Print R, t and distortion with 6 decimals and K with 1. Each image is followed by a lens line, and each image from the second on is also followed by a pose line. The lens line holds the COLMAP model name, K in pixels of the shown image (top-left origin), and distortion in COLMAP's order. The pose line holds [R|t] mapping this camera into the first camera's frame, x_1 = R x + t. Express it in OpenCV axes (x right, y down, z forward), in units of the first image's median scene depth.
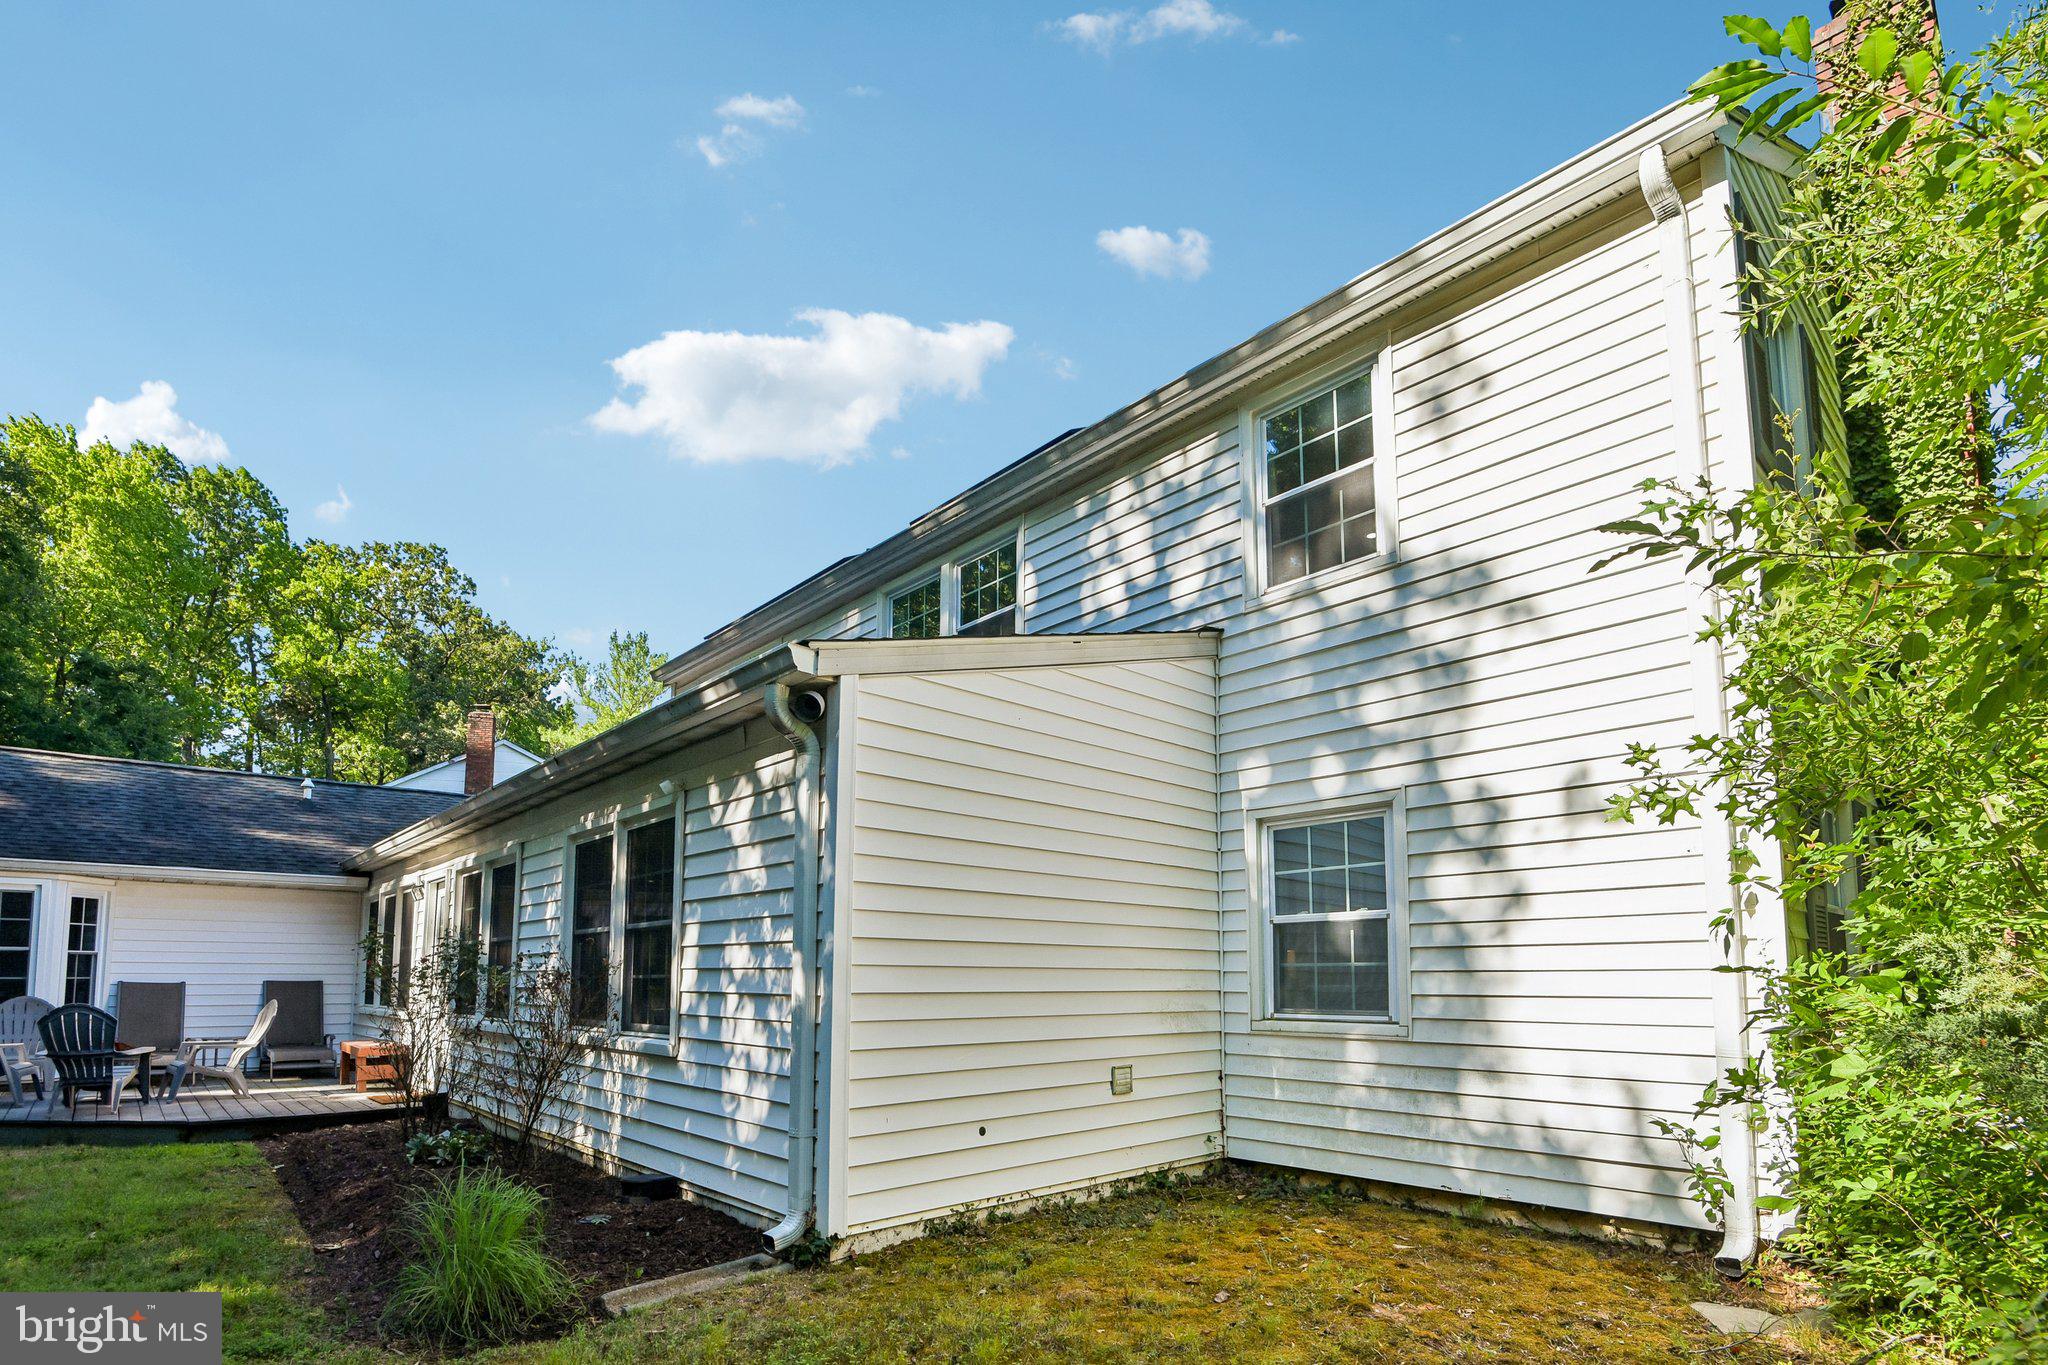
lens RADIAL K [[952.4, 0, 1023.0], [0, 952.4, 687.0], [0, 0, 1]] dist [-0.024815, -0.000006]
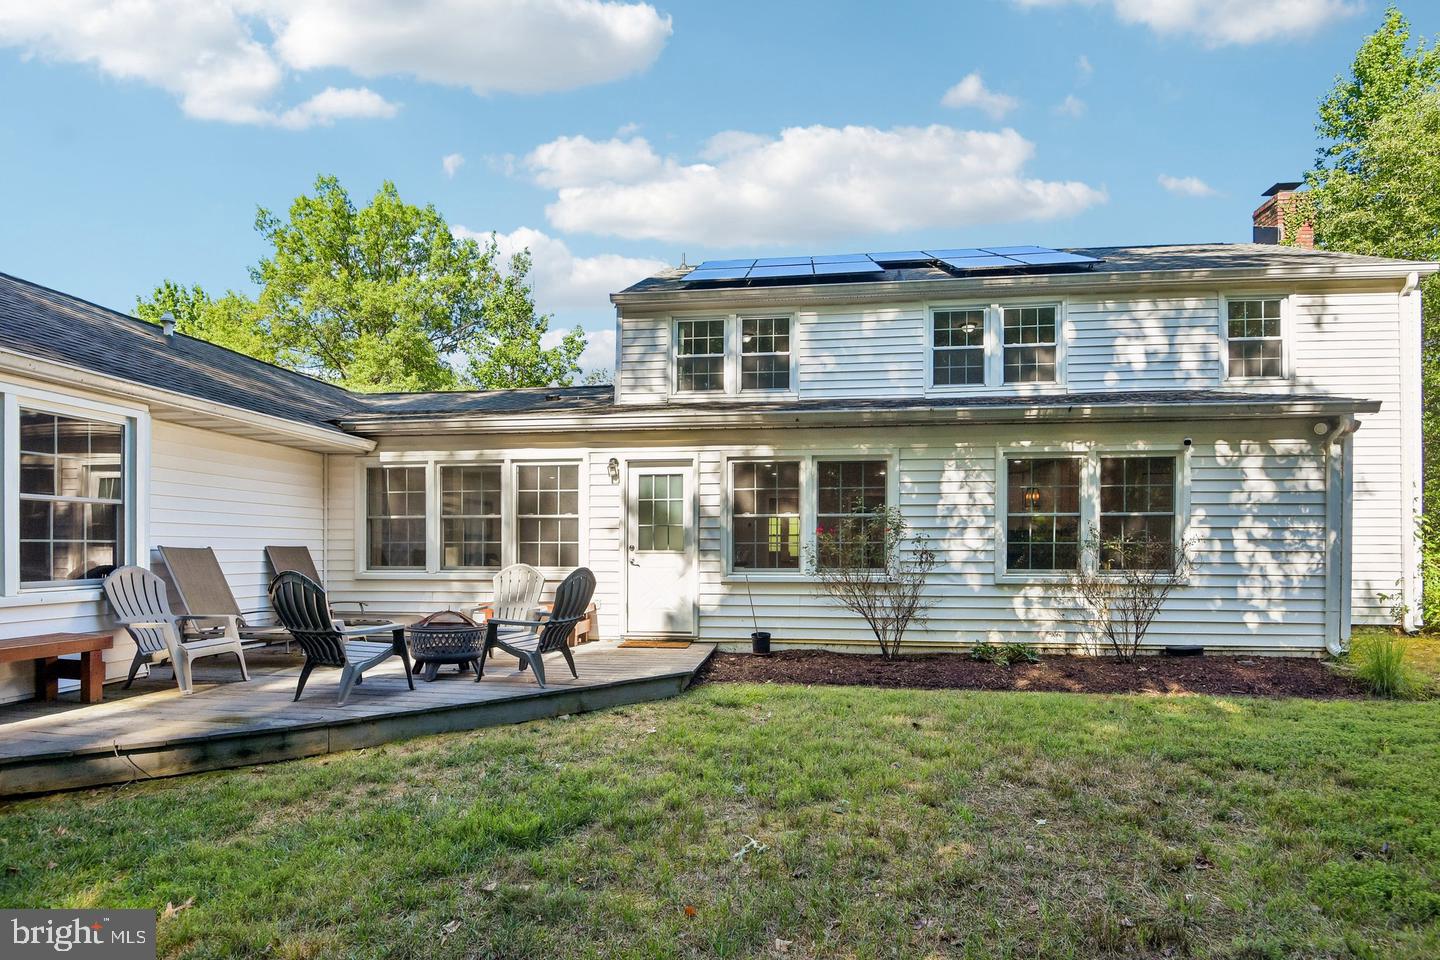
lens RADIAL K [[654.6, 0, 720.4], [0, 654.6, 436.9], [0, 0, 1]] dist [-0.000867, -0.015012]
pose [[0.759086, 0.111472, 0.641375, -1.380774], [-0.193547, 0.979324, 0.058860, 0.149627], [-0.621553, -0.168816, 0.764966, 0.450305]]
